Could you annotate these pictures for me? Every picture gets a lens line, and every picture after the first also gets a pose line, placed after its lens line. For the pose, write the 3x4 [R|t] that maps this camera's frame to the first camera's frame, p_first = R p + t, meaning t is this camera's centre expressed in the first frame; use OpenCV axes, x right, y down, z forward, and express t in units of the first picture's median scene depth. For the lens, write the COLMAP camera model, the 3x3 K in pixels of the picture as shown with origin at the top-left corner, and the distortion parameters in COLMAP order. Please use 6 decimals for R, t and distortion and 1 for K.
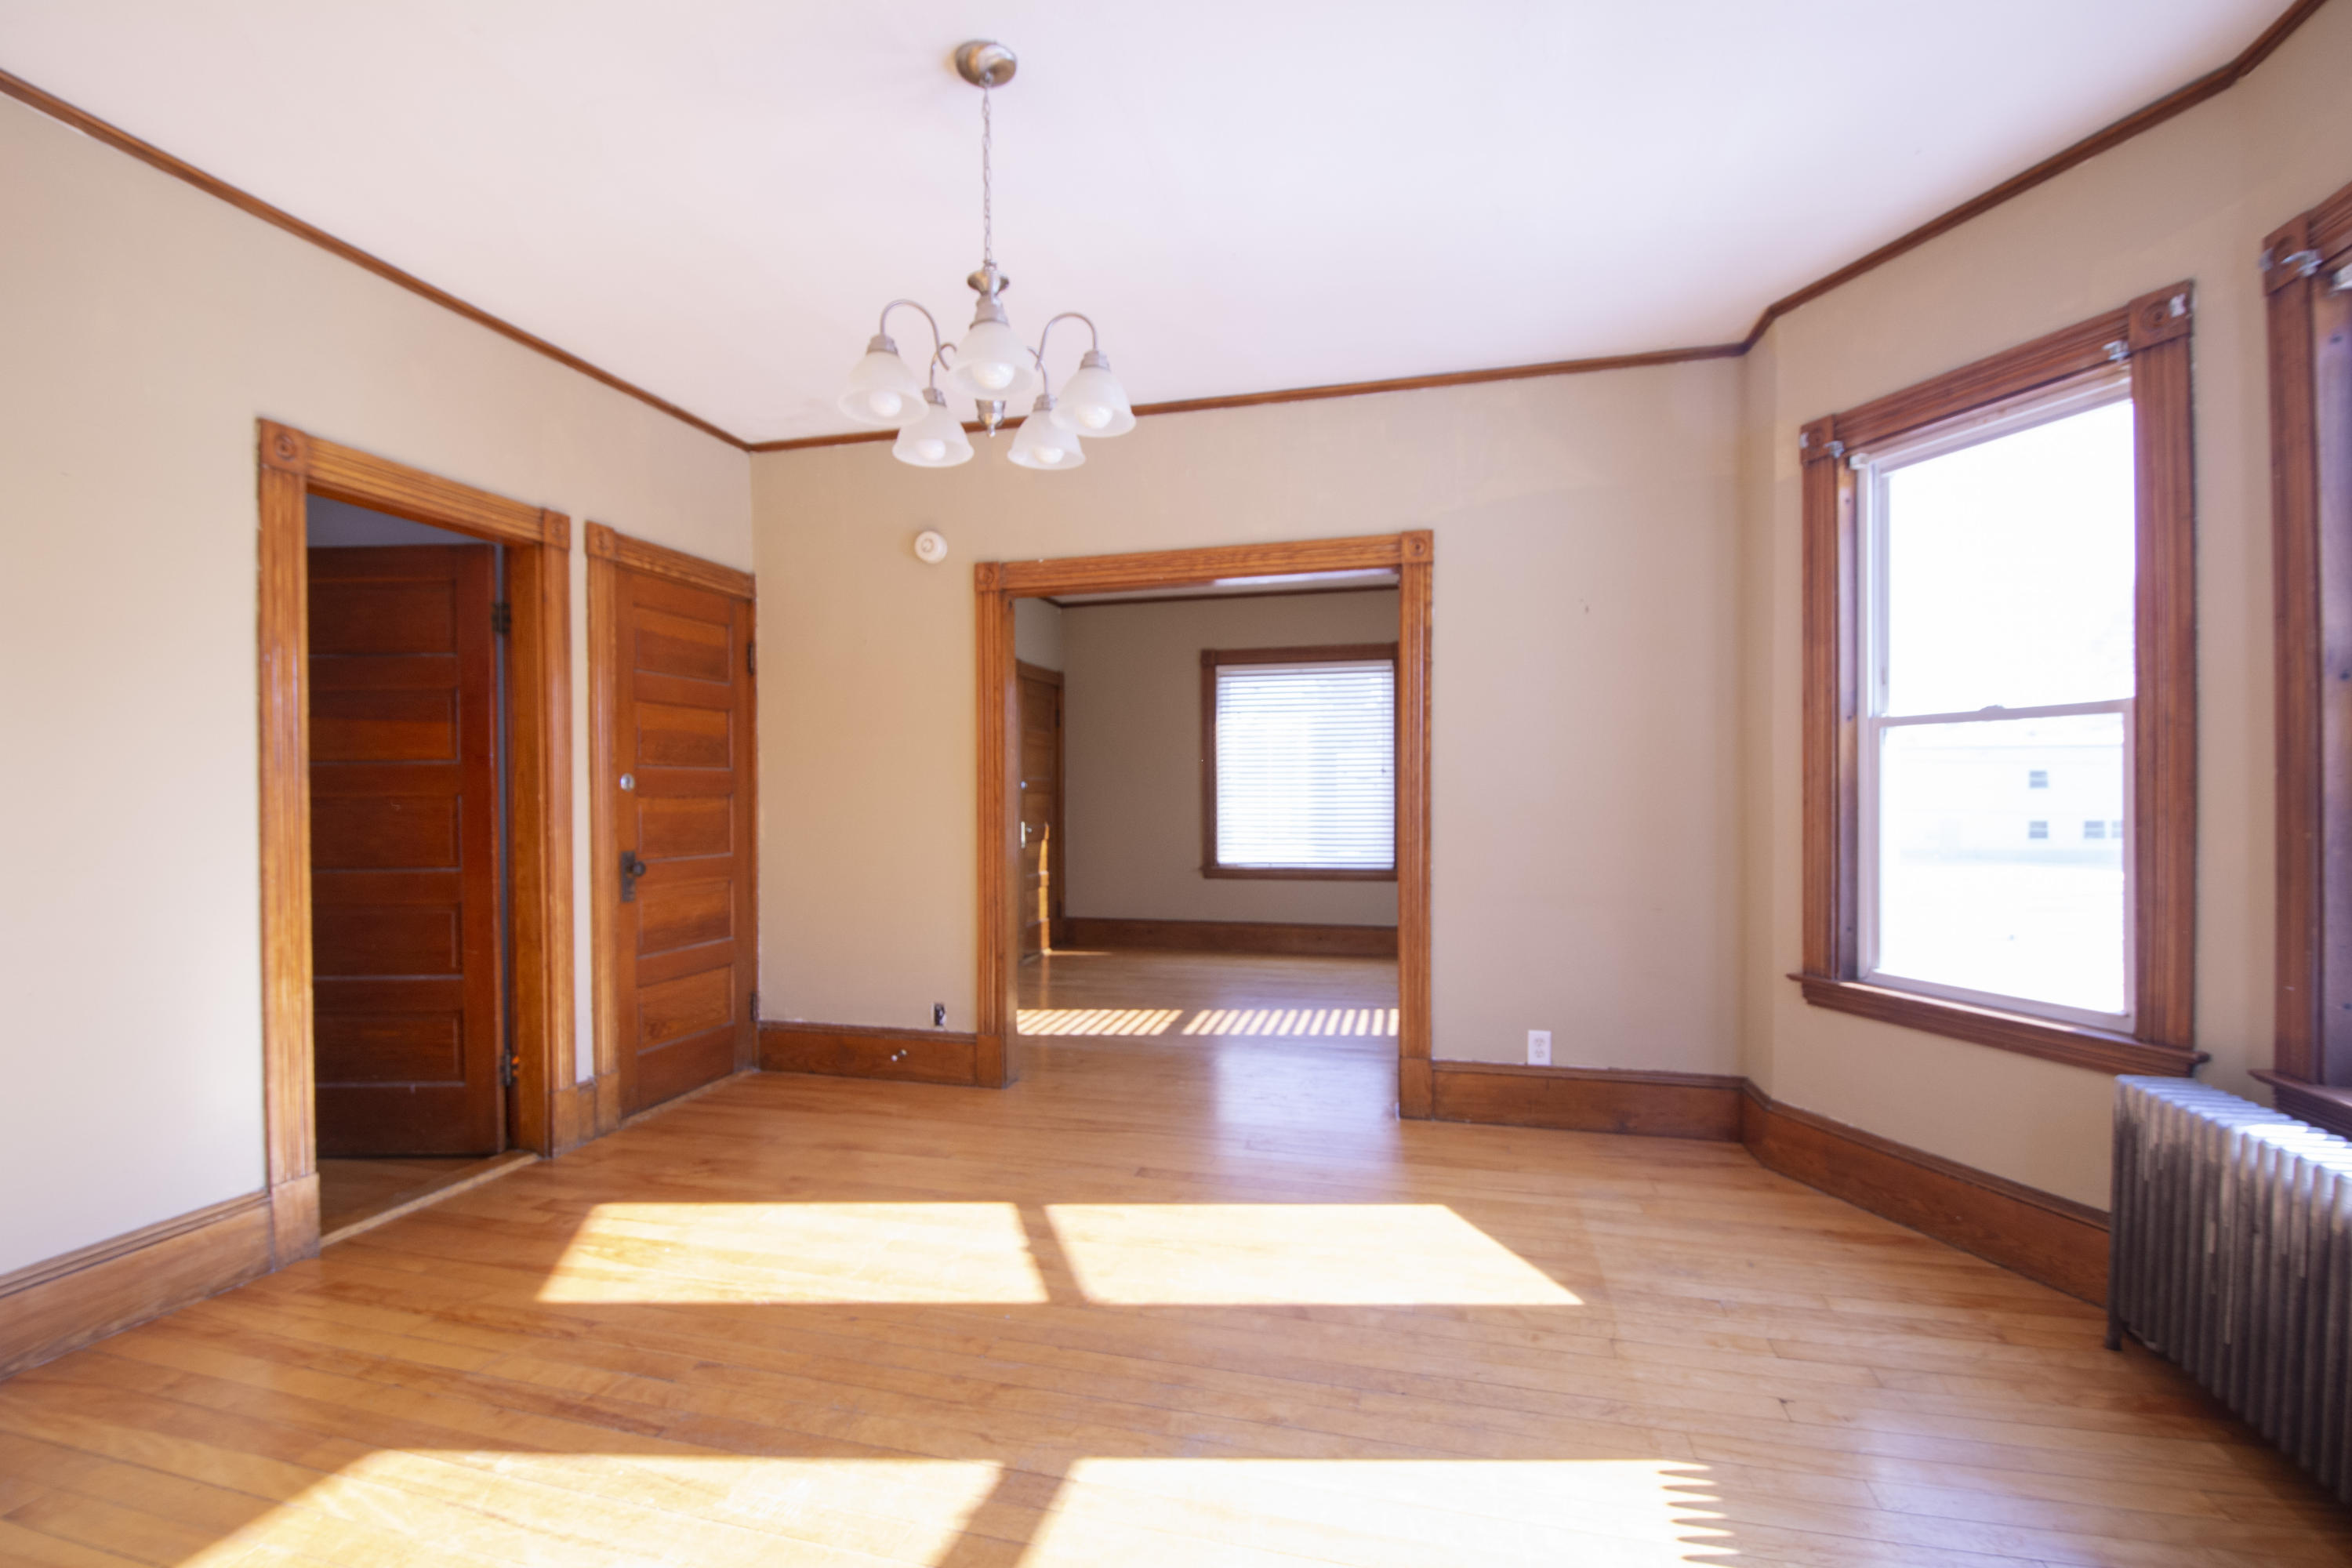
lens RADIAL K [[1118.2, 0, 1168.3], [0, 1118.2, 811.7], [0, 0, 1]] dist [0.032744, -0.030694]
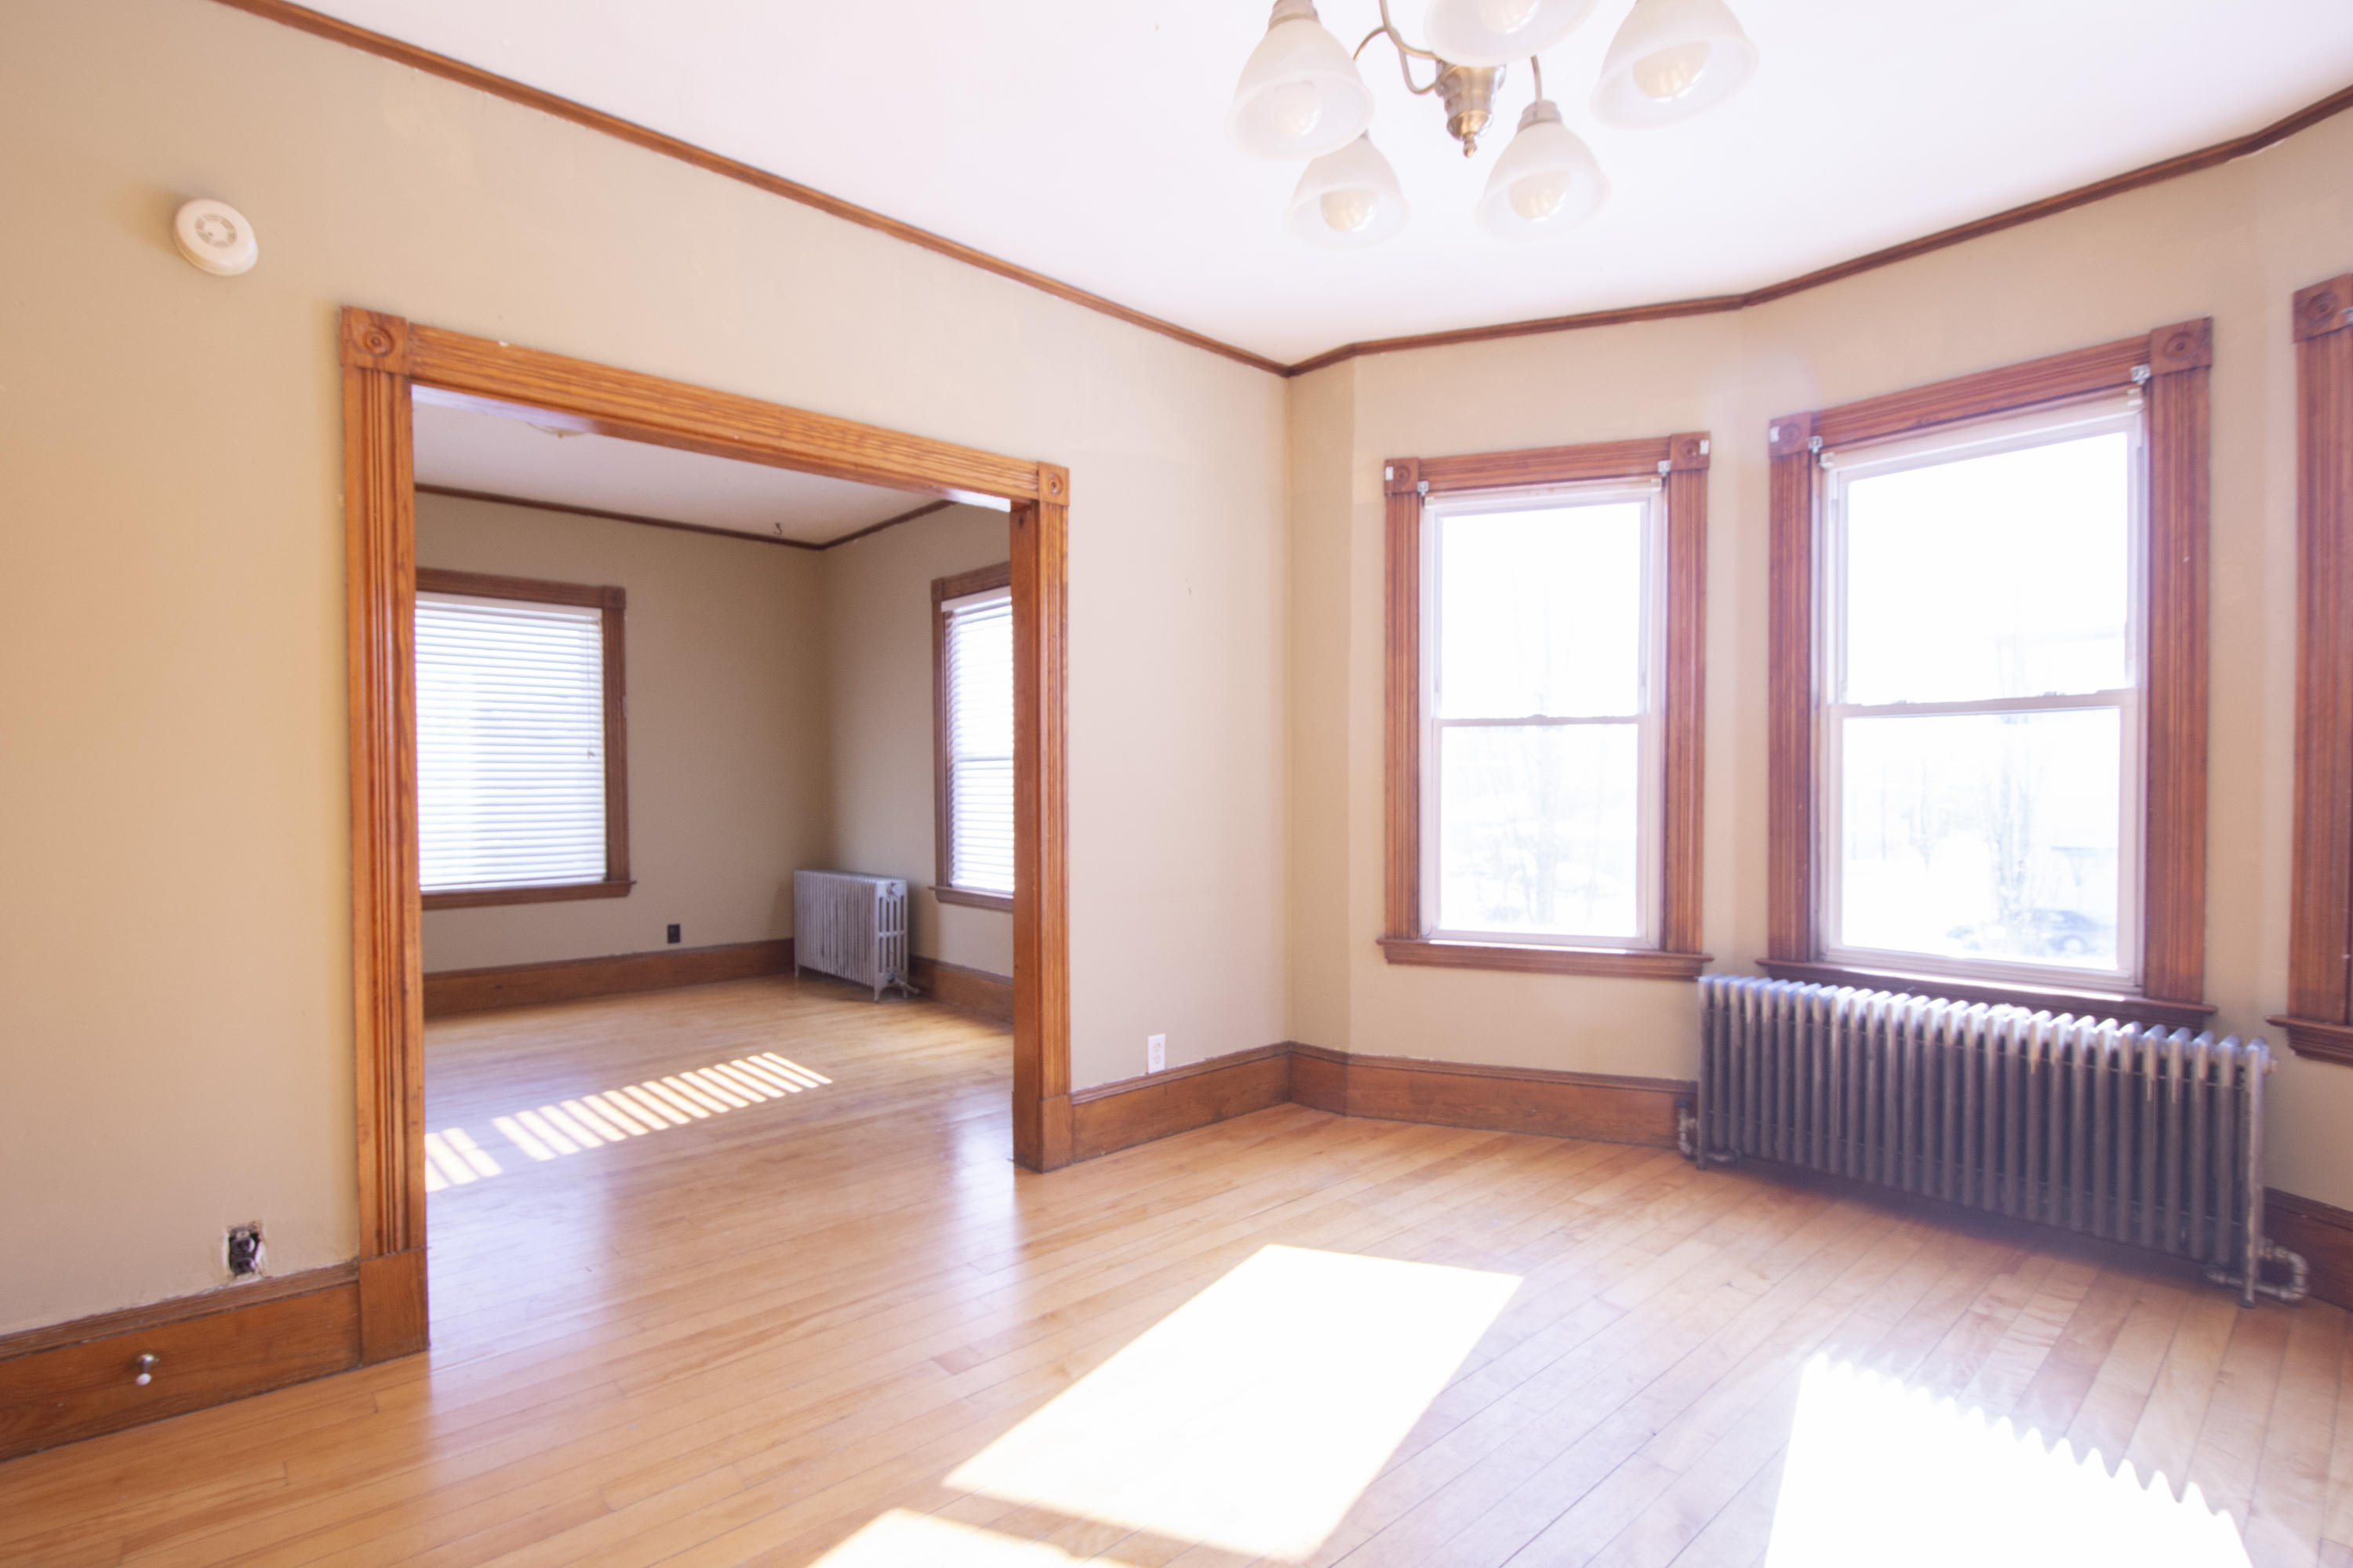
lens RADIAL K [[1118.7, 0, 1168.8], [0, 1118.7, 811.7], [0, 0, 1]] dist [0.032744, -0.030694]
pose [[0.542275, -0.016858, 0.840032, -0.447275], [0.014137, 0.999840, 0.010939, -0.000654], [-0.840082, 0.005944, 0.542427, 0.490000]]
